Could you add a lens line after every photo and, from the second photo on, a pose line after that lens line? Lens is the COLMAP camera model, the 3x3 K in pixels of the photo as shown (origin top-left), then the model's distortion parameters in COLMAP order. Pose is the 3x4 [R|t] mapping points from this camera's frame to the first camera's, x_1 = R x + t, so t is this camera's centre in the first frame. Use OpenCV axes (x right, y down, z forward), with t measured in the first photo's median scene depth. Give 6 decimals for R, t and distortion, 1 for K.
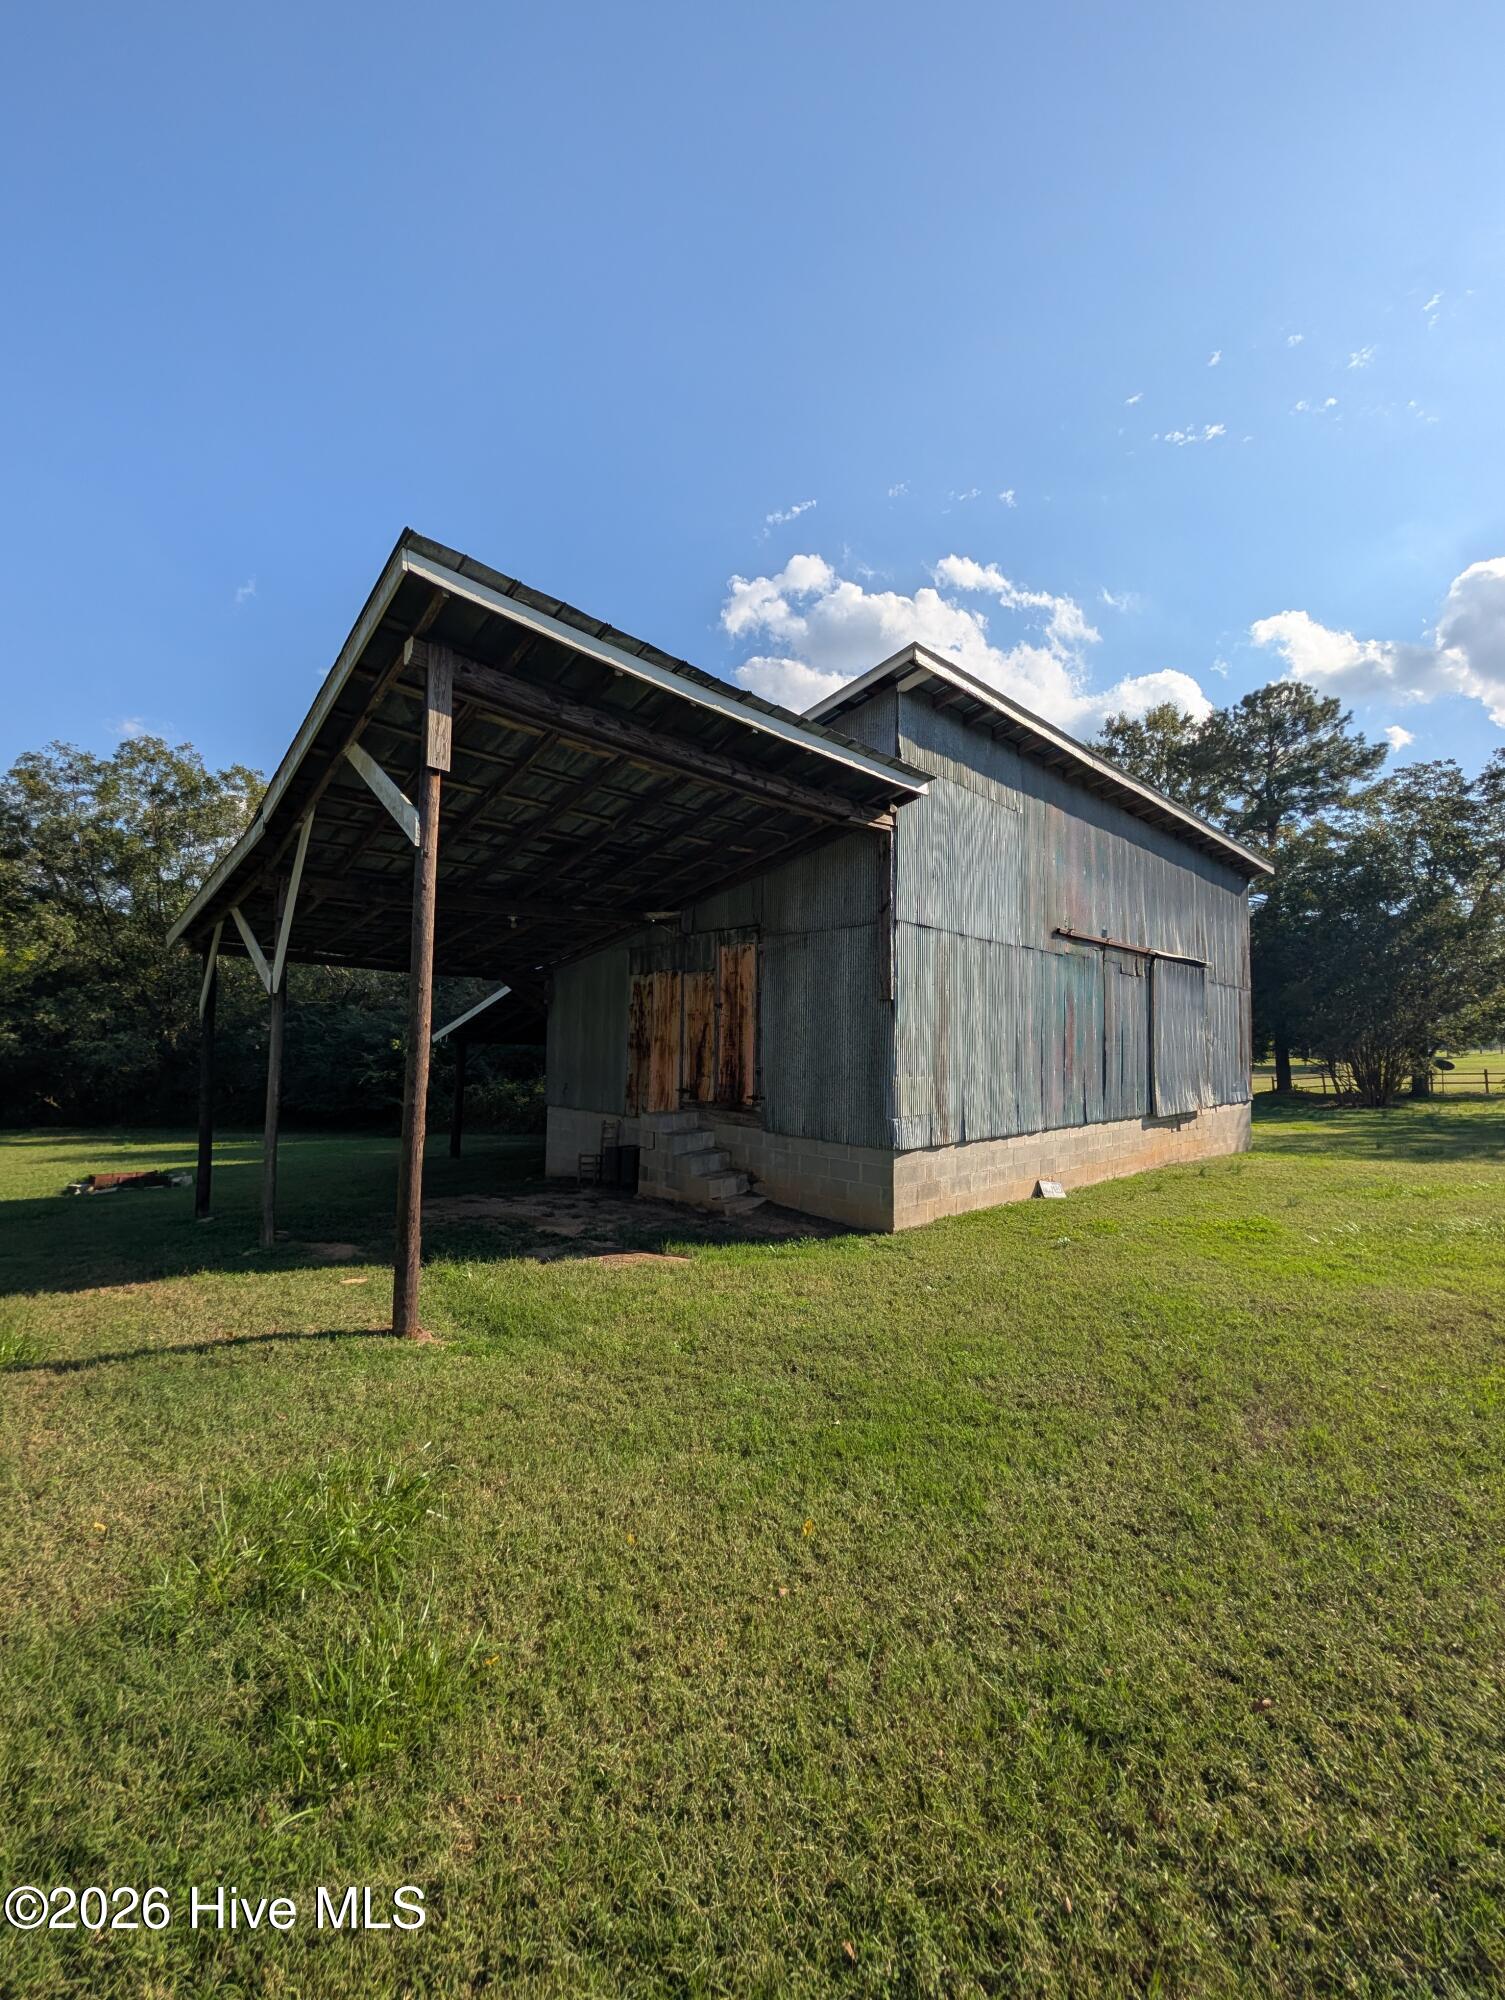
lens RADIAL K [[767.8, 0, 749.0], [0, 767.8, 997.0], [0, 0, 1]] dist [-0.000338, 0.000029]
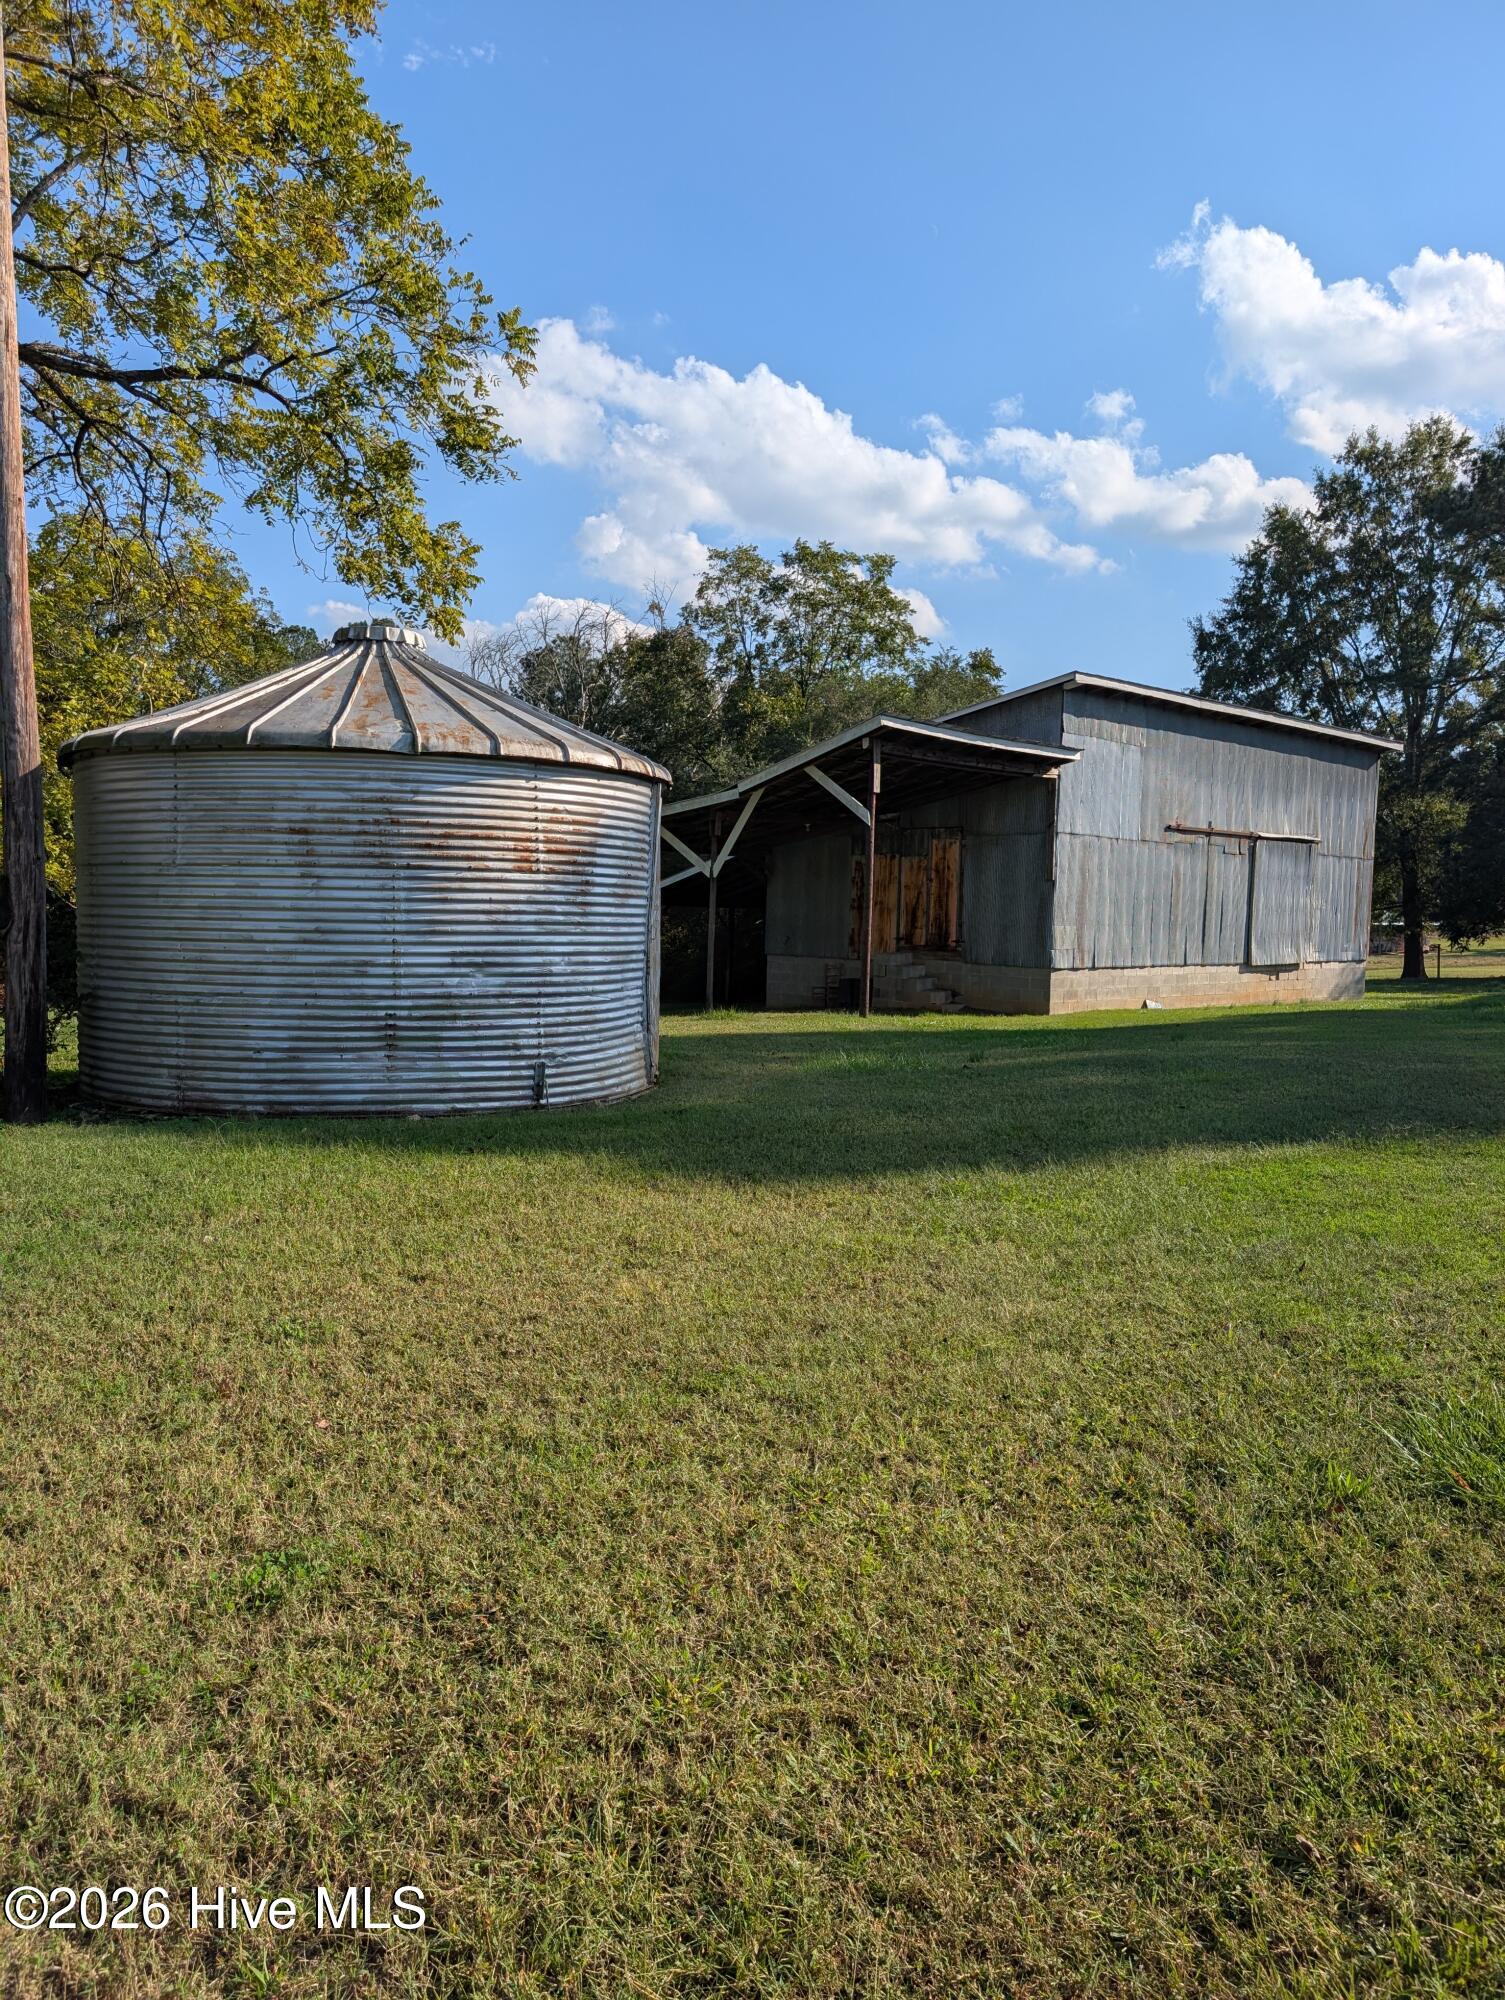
lens RADIAL K [[1399.0, 0, 731.8], [0, 1399.0, 1004.6], [0, 0, 1]] dist [0.003464, -0.008463]
pose [[0.999945, 0.004861, -0.009302, -0.406113], [-0.003619, 0.991621, 0.129134, -0.098743], [0.009852, -0.129094, 0.991583, -1.731918]]
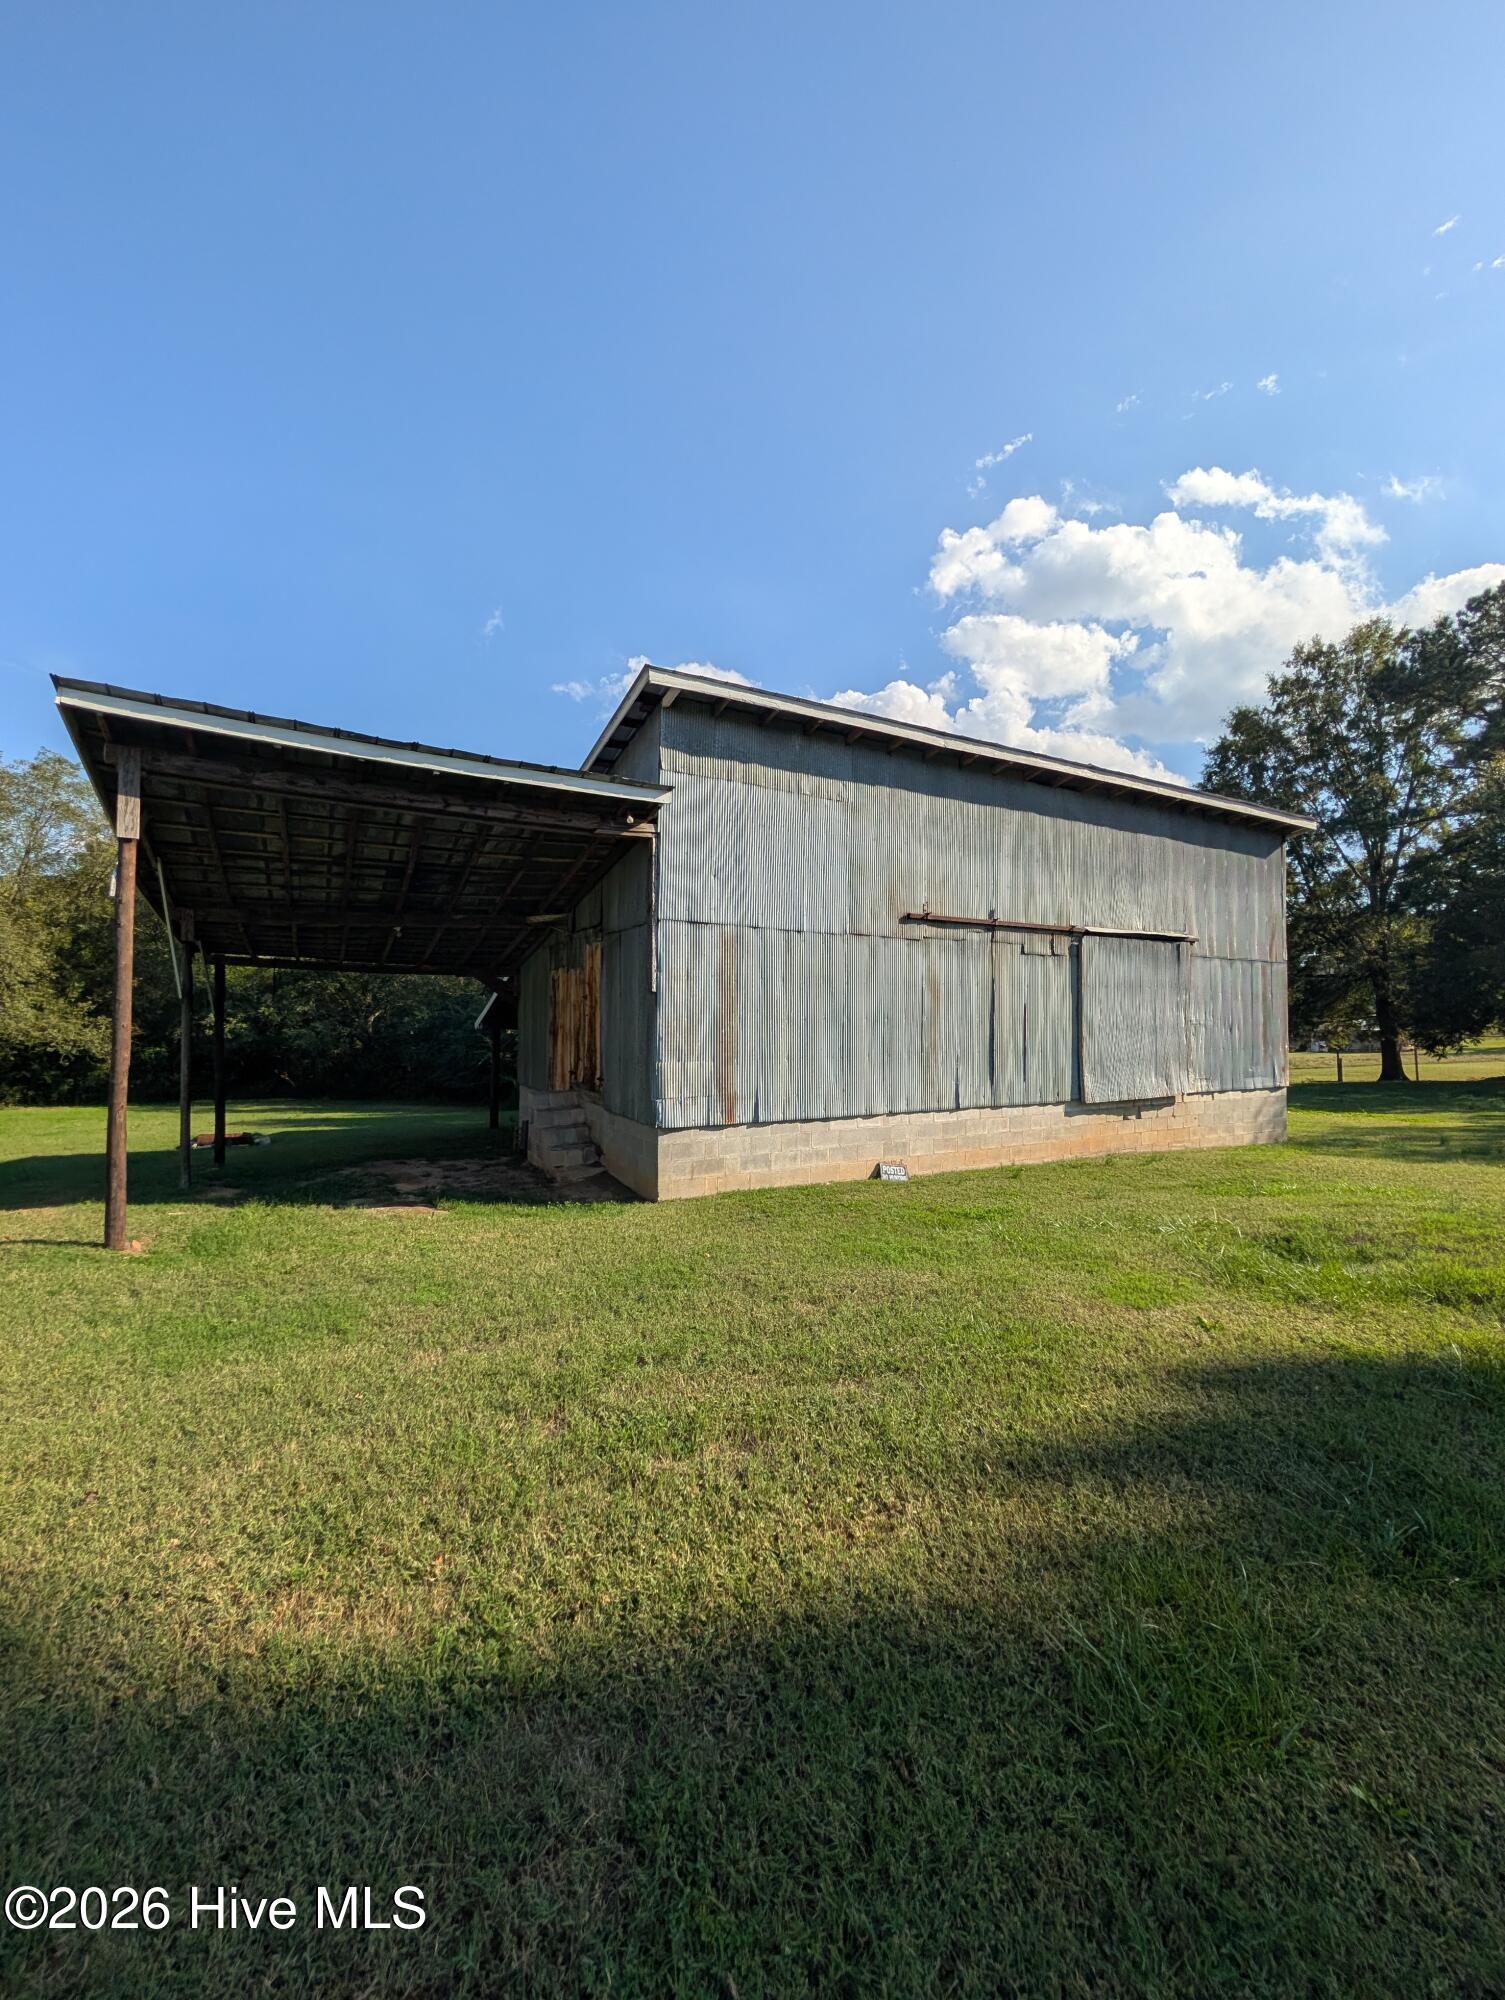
lens RADIAL K [[767.8, 0, 760.6], [0, 767.8, 993.5], [0, 0, 1]] dist [-0.000338, 0.000029]
pose [[0.966716, -0.020097, -0.255062, 0.508525], [0.025614, 0.999504, 0.018325, -0.008471], [0.254567, -0.024248, 0.966751, -0.020050]]
